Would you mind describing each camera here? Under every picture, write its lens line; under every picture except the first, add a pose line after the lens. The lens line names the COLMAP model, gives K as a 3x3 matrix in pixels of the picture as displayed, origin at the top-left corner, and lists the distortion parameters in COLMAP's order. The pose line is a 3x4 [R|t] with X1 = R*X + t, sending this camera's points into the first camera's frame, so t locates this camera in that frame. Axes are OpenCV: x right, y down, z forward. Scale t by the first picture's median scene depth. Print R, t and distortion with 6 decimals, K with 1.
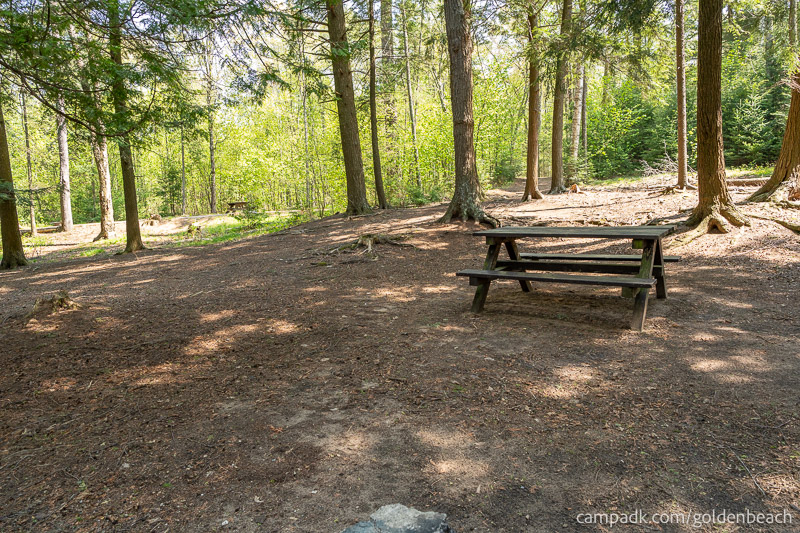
lens RADIAL K [[529.0, 0, 402.9], [0, 529.0, 267.1], [0, 0, 1]] dist [-0.000322, 0.005058]
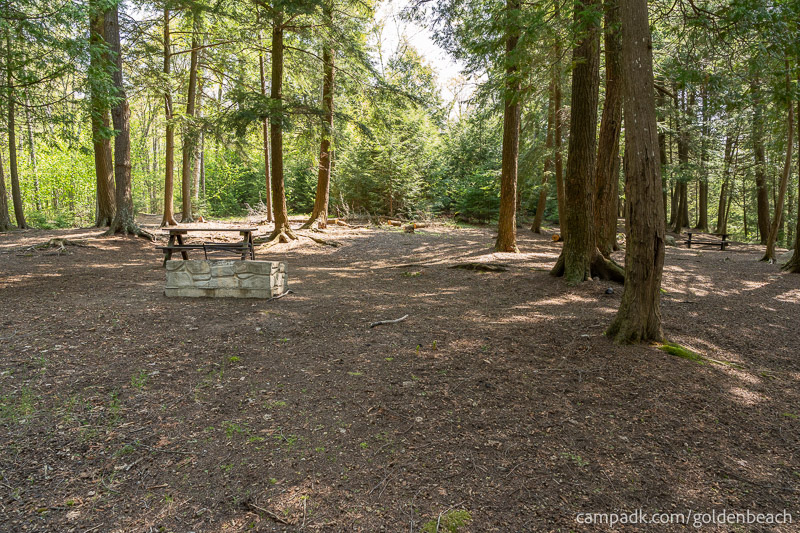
lens RADIAL K [[529.0, 0, 404.9], [0, 529.0, 265.3], [0, 0, 1]] dist [-0.000322, 0.005058]
pose [[0.761784, 0.004356, 0.647816, -0.275323], [0.050579, 0.996525, -0.066179, 0.149147], [-0.645853, 0.083180, 0.758917, -0.650008]]
